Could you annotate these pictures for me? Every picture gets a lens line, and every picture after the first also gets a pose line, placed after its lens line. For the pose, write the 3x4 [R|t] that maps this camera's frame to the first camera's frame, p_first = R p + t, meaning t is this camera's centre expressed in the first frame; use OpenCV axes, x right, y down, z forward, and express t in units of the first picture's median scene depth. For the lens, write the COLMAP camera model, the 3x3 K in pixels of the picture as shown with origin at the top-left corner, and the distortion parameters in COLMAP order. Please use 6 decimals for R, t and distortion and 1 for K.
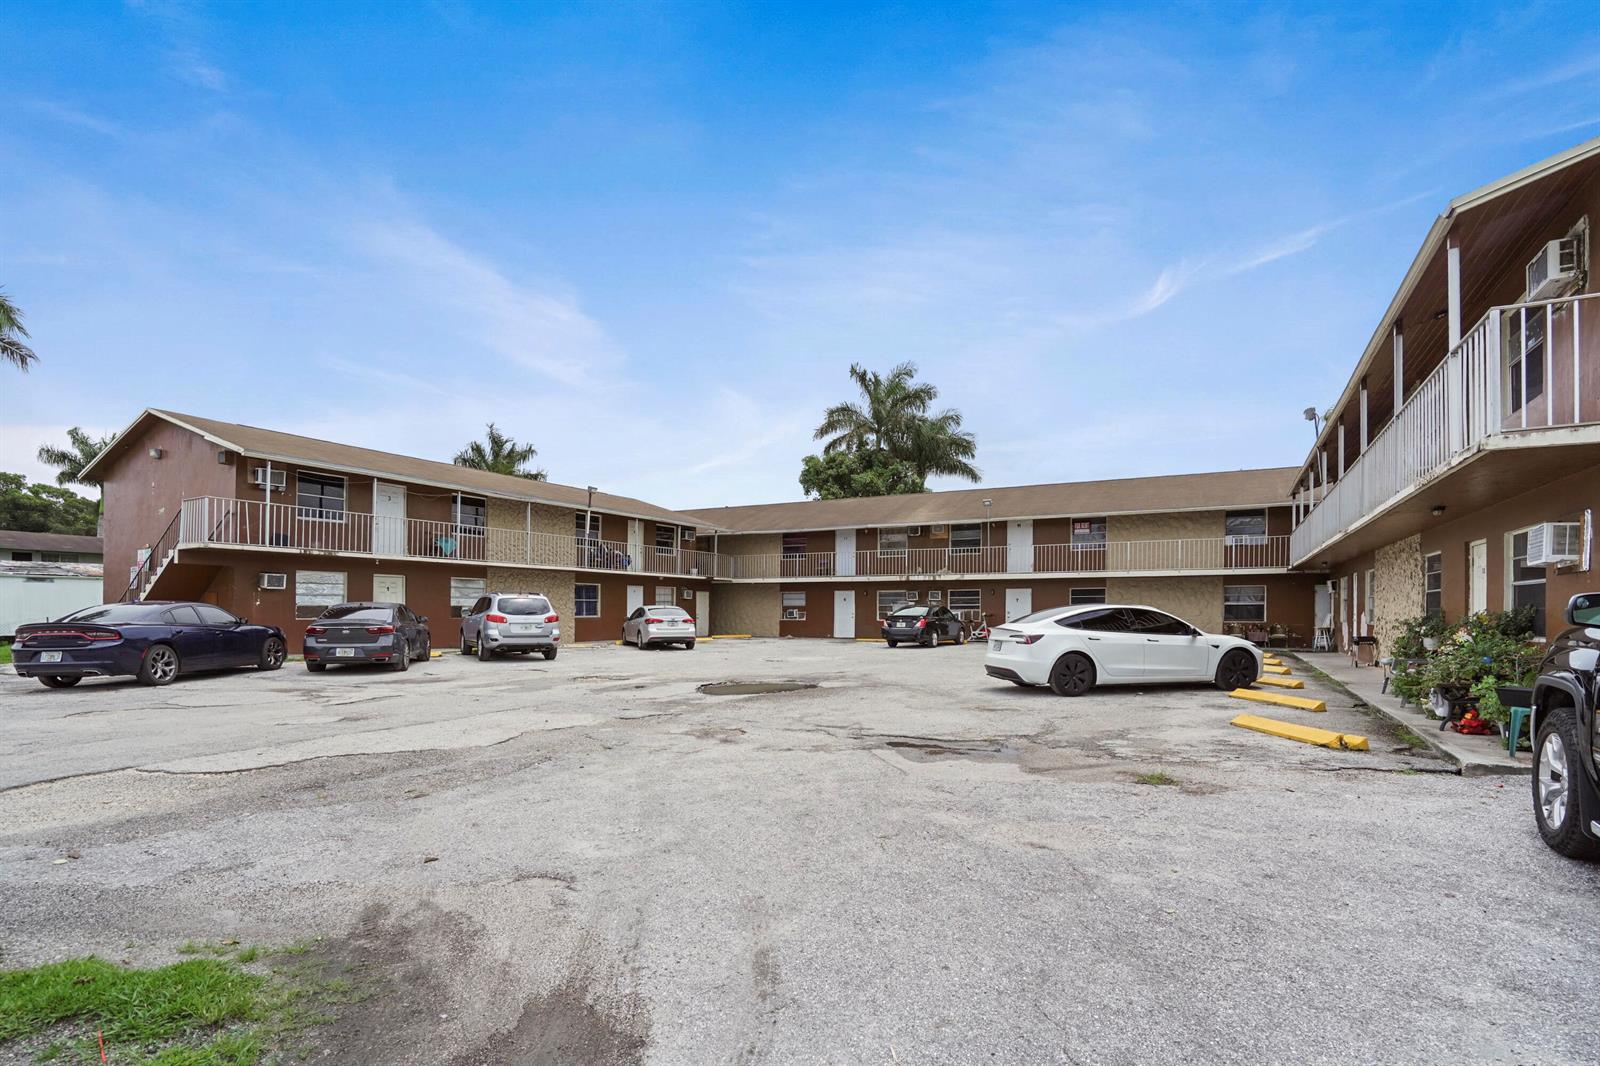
lens RADIAL K [[762.4, 0, 793.9], [0, 762.4, 596.9], [0, 0, 1]] dist [-0.052208, 0.021661]
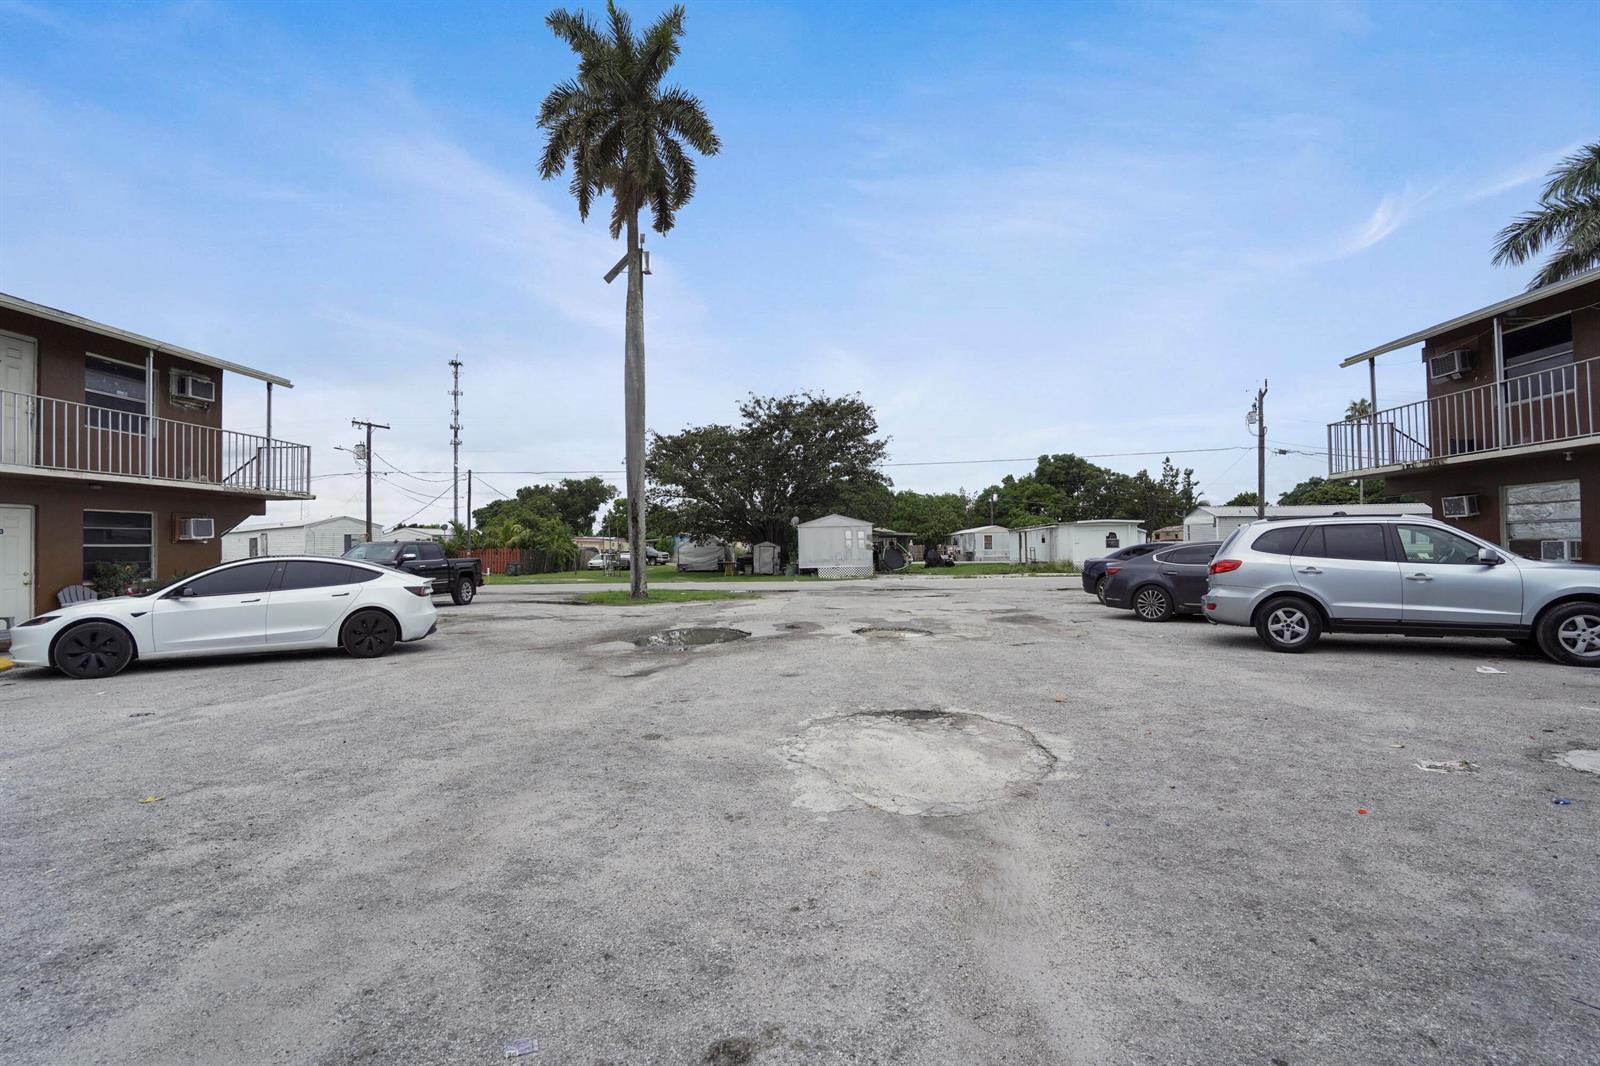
lens RADIAL K [[738.9, 0, 805.1], [0, 738.9, 544.7], [0, 0, 1]] dist [-0.059555, 0.022158]
pose [[-0.890250, 0.008704, -0.455389, 0.107967], [0.020952, 0.999542, -0.021854, 0.011089], [0.454990, -0.028997, -0.890024, 0.846234]]
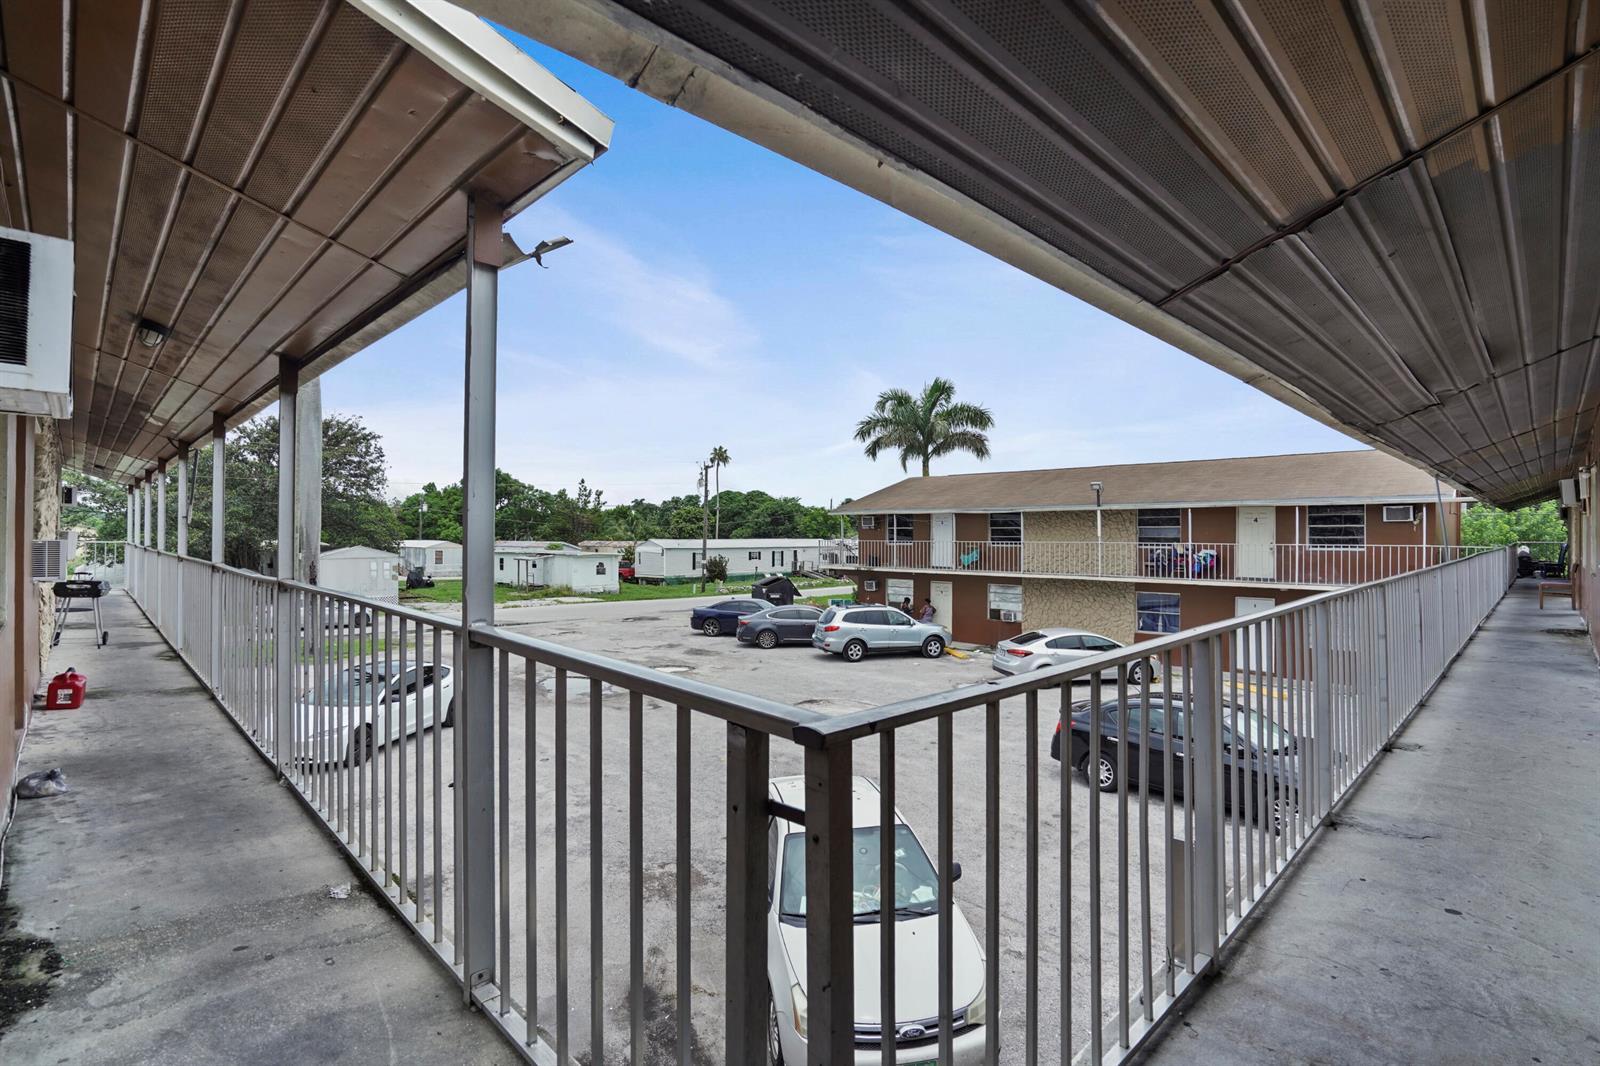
lens RADIAL K [[768.1, 0, 800.0], [0, 768.1, 533.0], [0, 0, 1]] dist [-0.065407, 0.026371]
pose [[-0.275083, -0.005146, -0.961407, 0.594350], [0.015396, 0.999834, -0.009757, -0.077038], [0.961297, -0.017485, -0.274958, 0.837177]]
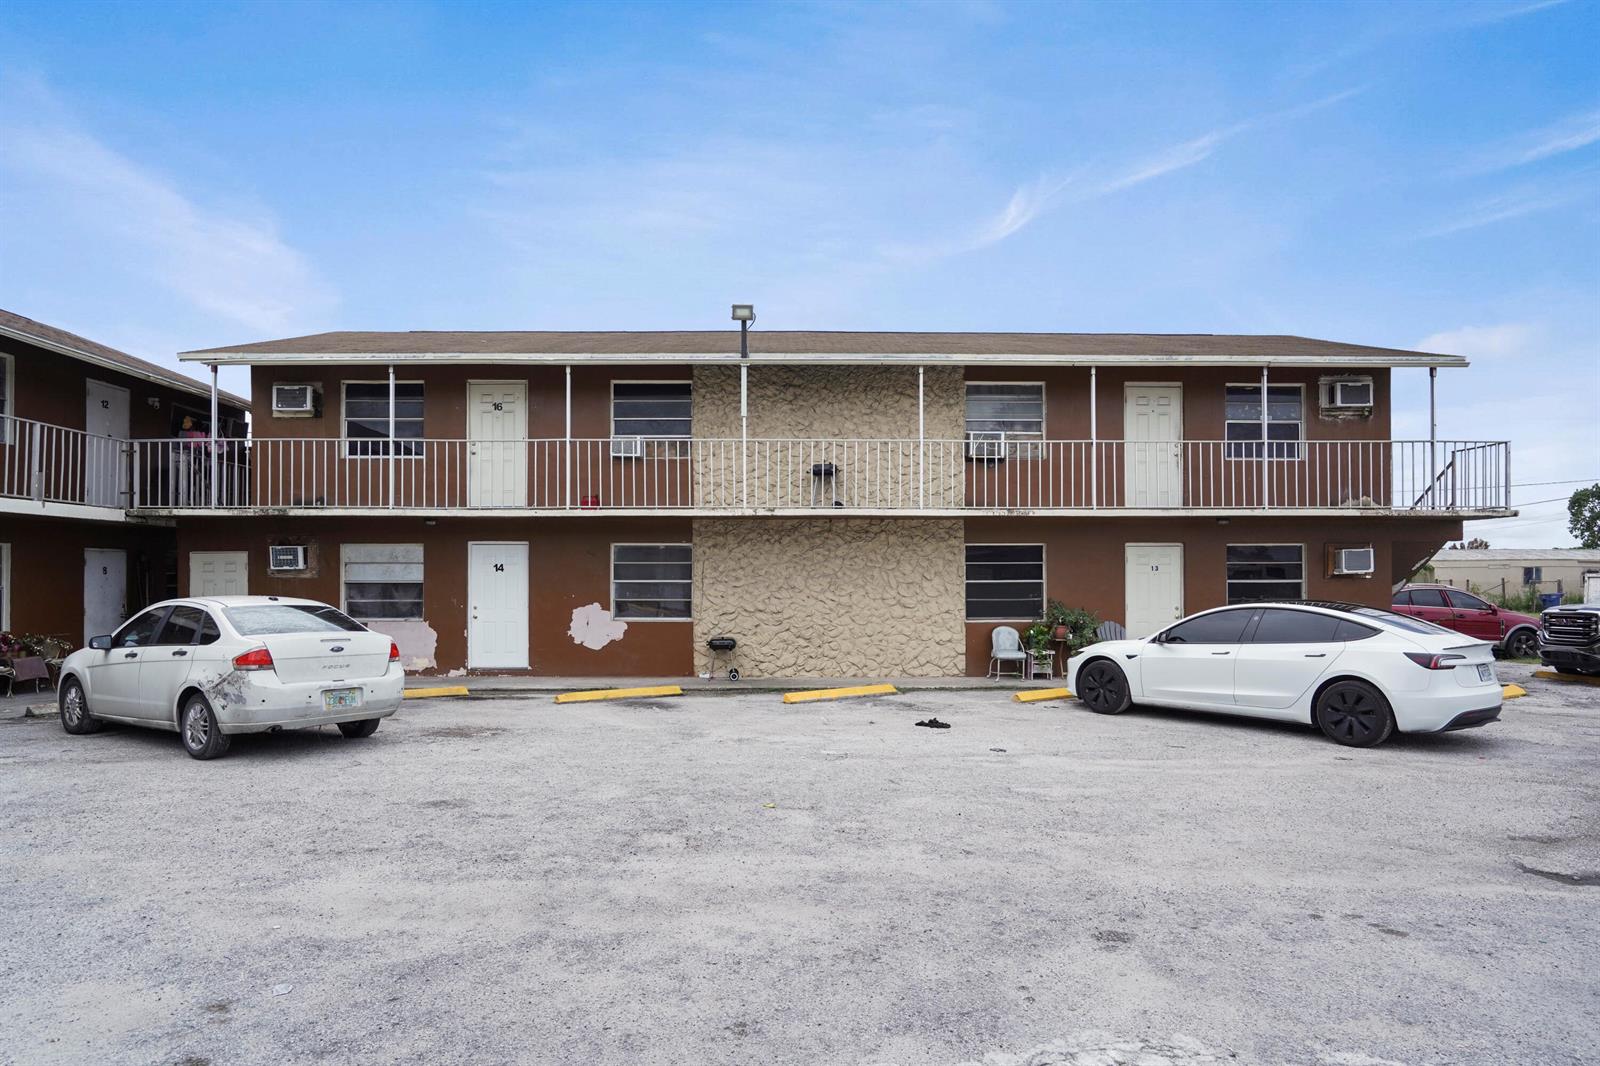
lens RADIAL K [[962.7, 0, 802.9], [0, 962.7, 576.2], [0, 0, 1]] dist [-0.014363, 0.000955]
pose [[-0.517538, 0.000653, 0.855660, -0.047648], [-0.018457, 0.999759, -0.011926, 0.001920], [-0.855461, -0.021965, -0.517401, 0.777674]]
